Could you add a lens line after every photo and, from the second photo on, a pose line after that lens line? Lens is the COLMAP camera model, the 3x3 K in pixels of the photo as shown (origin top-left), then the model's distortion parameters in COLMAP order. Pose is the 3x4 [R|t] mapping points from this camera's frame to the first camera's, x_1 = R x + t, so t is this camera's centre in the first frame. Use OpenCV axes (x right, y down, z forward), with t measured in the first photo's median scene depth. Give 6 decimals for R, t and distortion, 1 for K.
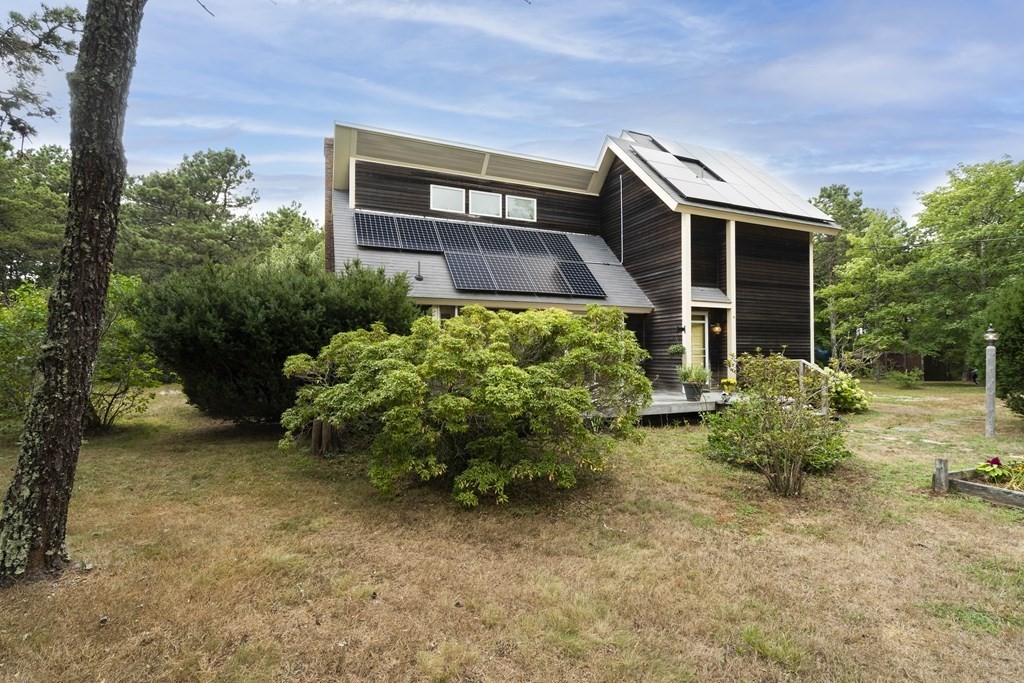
lens RADIAL K [[467.5, 0, 512.0], [0, 467.5, 341.5], [0, 0, 1]] dist [-0.000515, -0.000082]
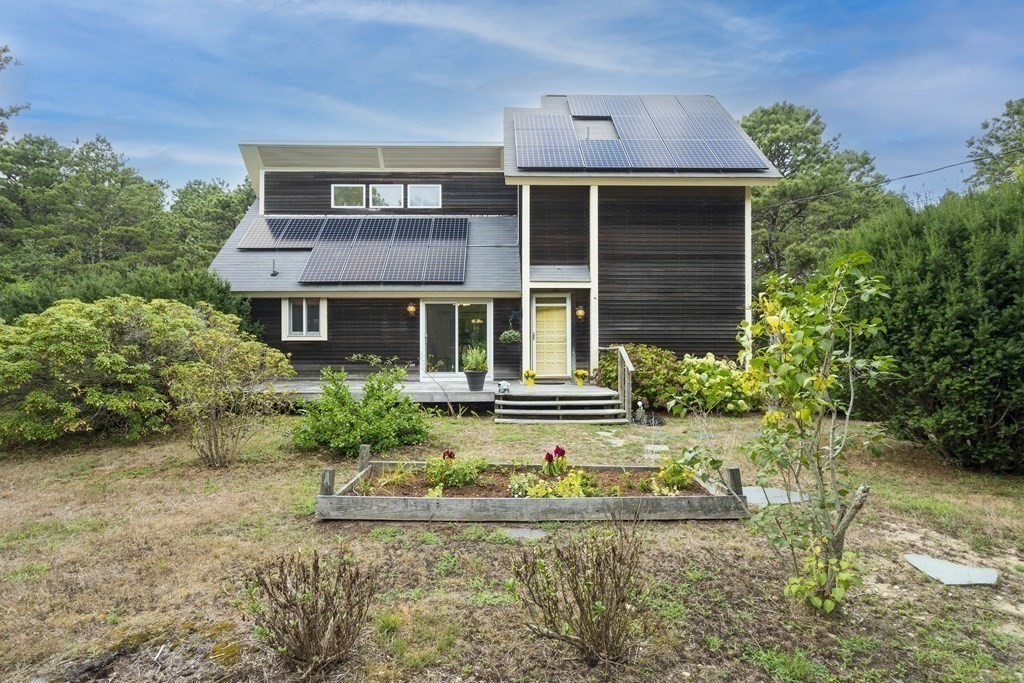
lens RADIAL K [[504.1, 0, 512.0], [0, 504.1, 341.5], [0, 0, 1]] dist [-0.001528, -0.000143]
pose [[0.930803, -0.006038, -0.365472, 0.639323], [0.011466, 0.999854, 0.012683, 0.013805], [0.365342, -0.015996, 0.930736, 0.073680]]
